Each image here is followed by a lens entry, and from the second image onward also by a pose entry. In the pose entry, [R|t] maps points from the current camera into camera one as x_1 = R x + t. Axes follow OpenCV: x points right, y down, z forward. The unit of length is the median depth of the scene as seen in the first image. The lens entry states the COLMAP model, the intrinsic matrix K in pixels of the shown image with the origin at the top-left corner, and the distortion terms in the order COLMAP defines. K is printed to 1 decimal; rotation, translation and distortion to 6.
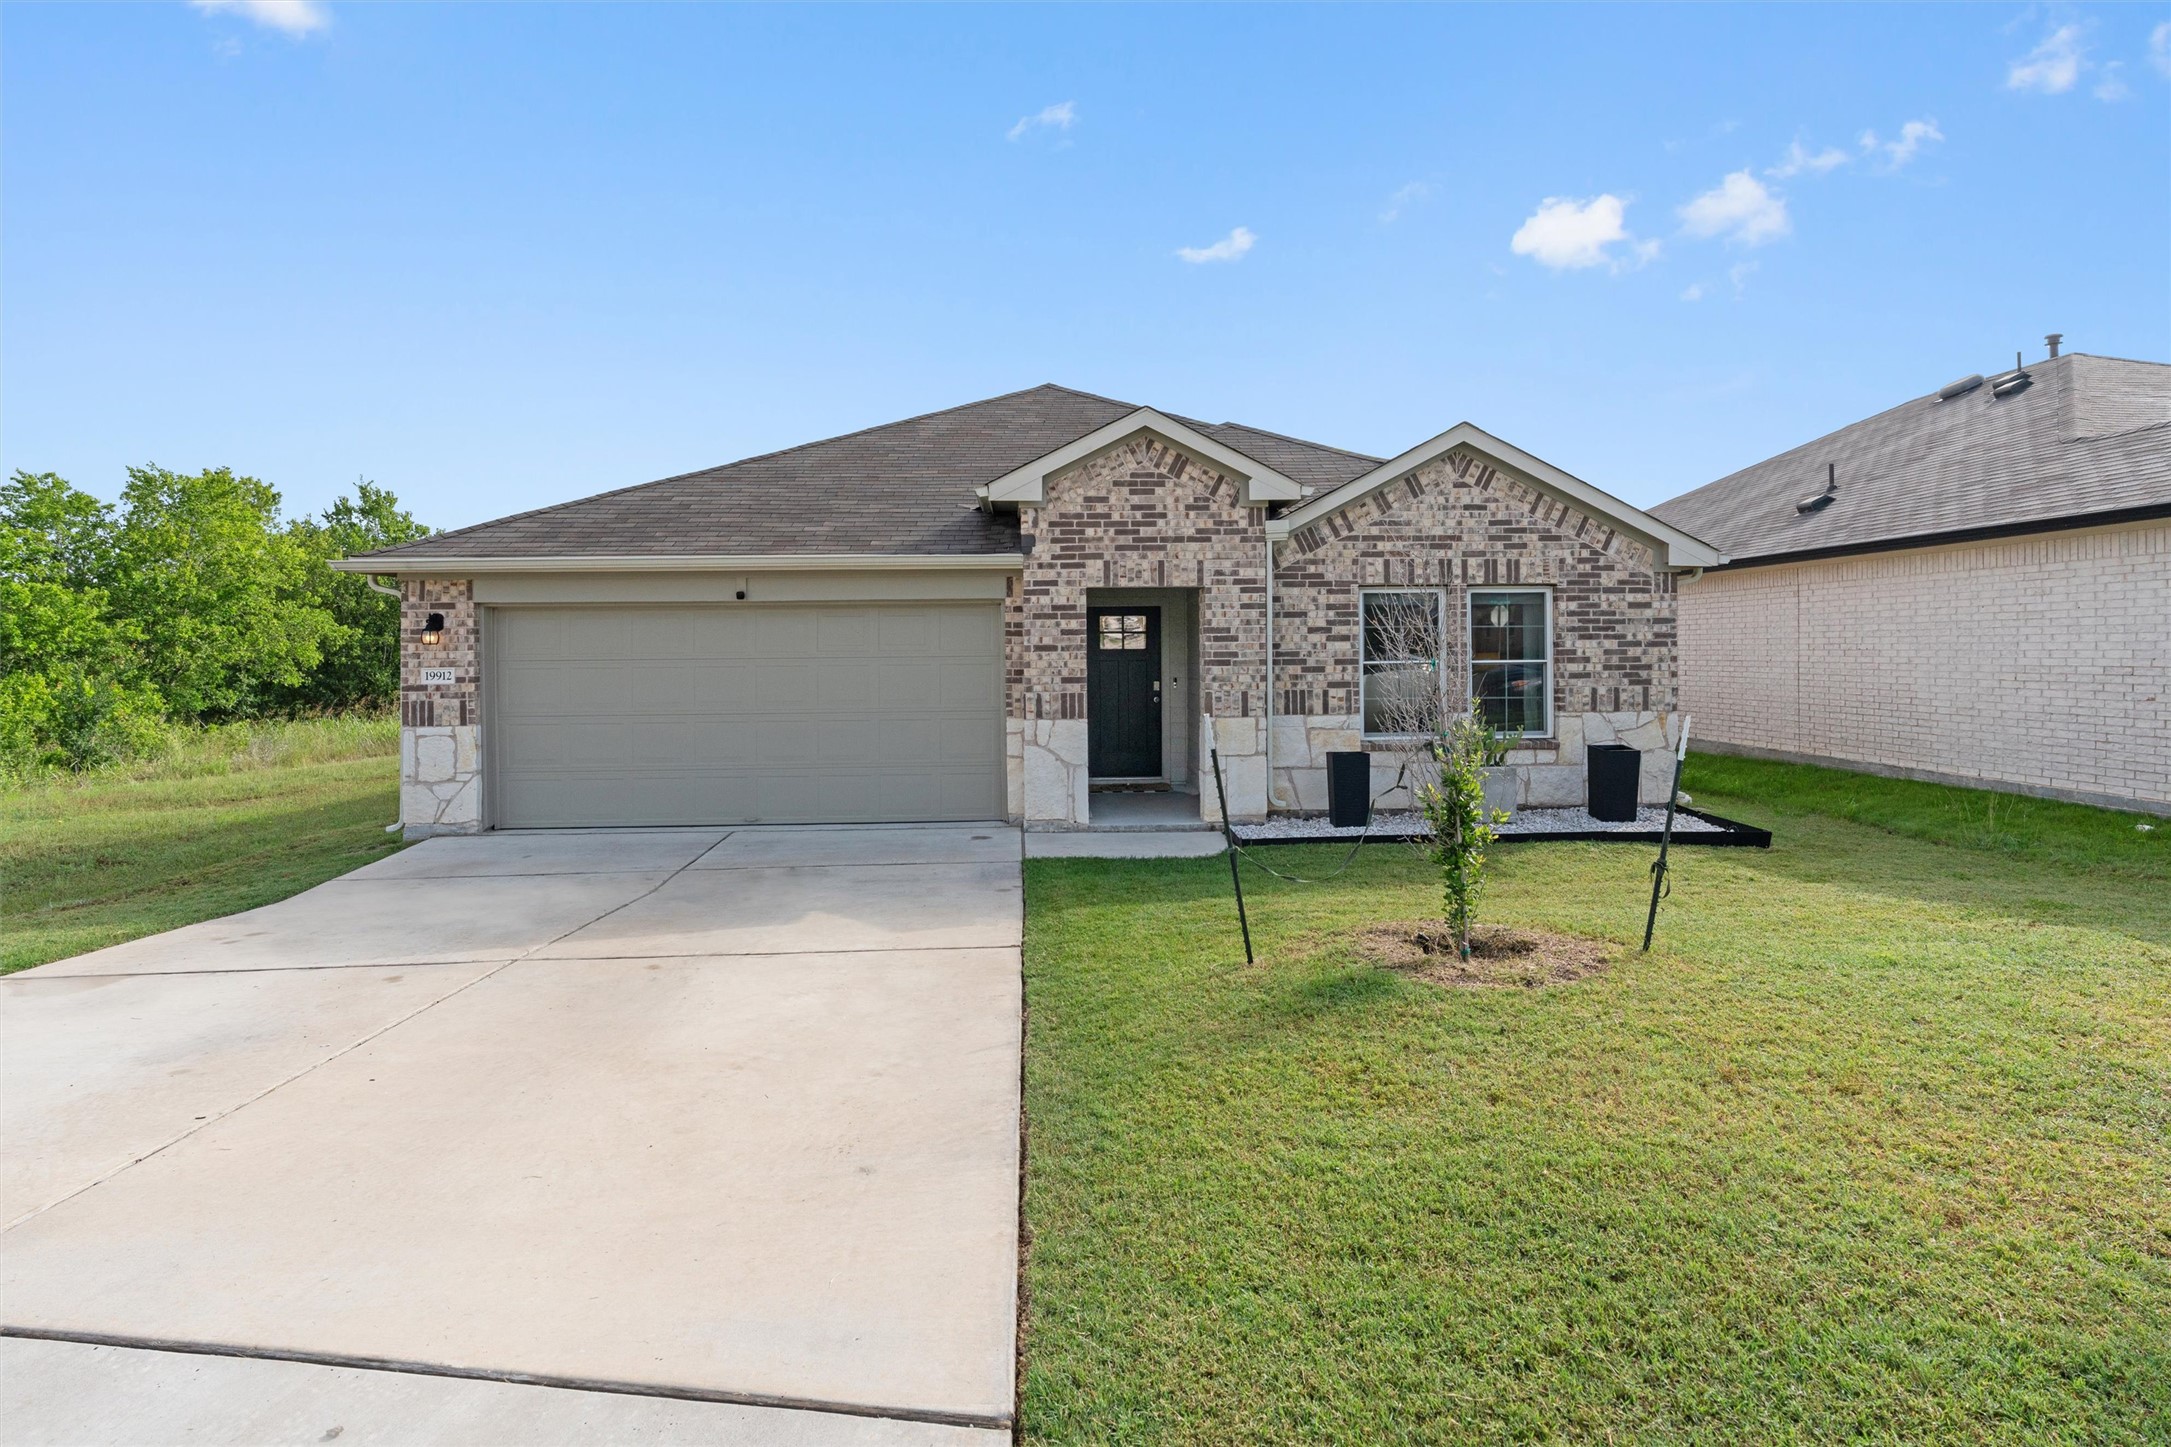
lens RADIAL K [[985.3, 0, 1086.6], [0, 985.3, 673.3], [0, 0, 1]] dist [-0.002671, -0.000086]
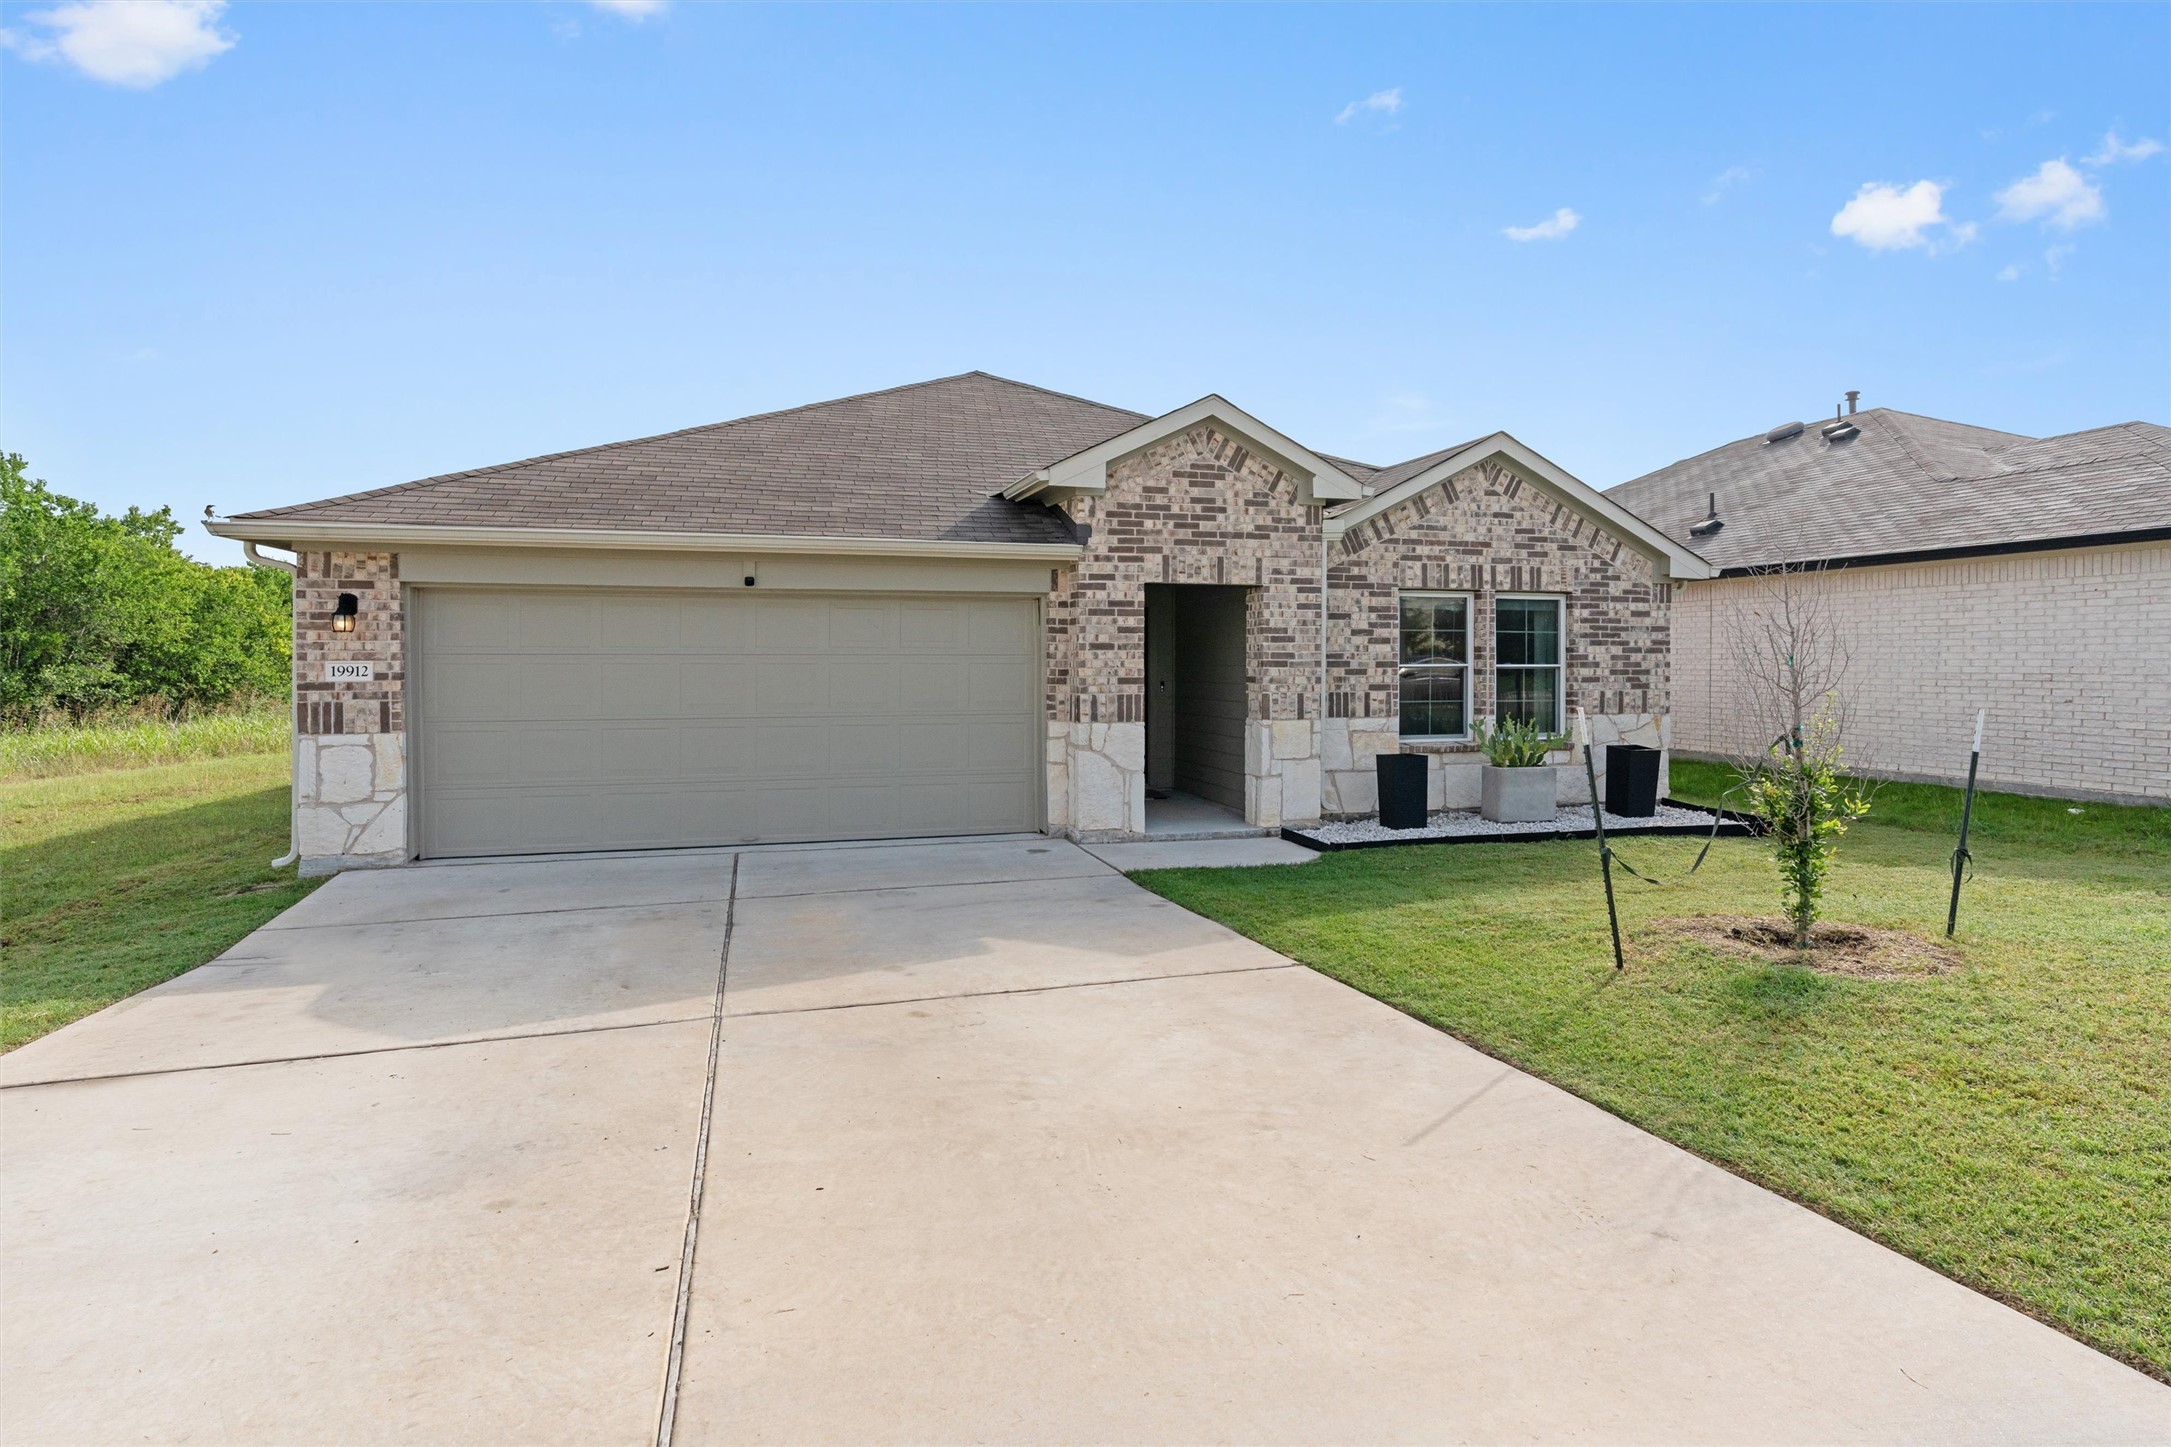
lens RADIAL K [[993.2, 0, 1081.2], [0, 993.2, 690.3], [0, 0, 1]] dist [-0.002552, 0.000113]
pose [[0.976483, 0.004187, 0.215552, -0.259935], [-0.005712, 0.999963, 0.006451, 0.009994], [-0.215517, -0.007531, 0.976471, 0.081755]]
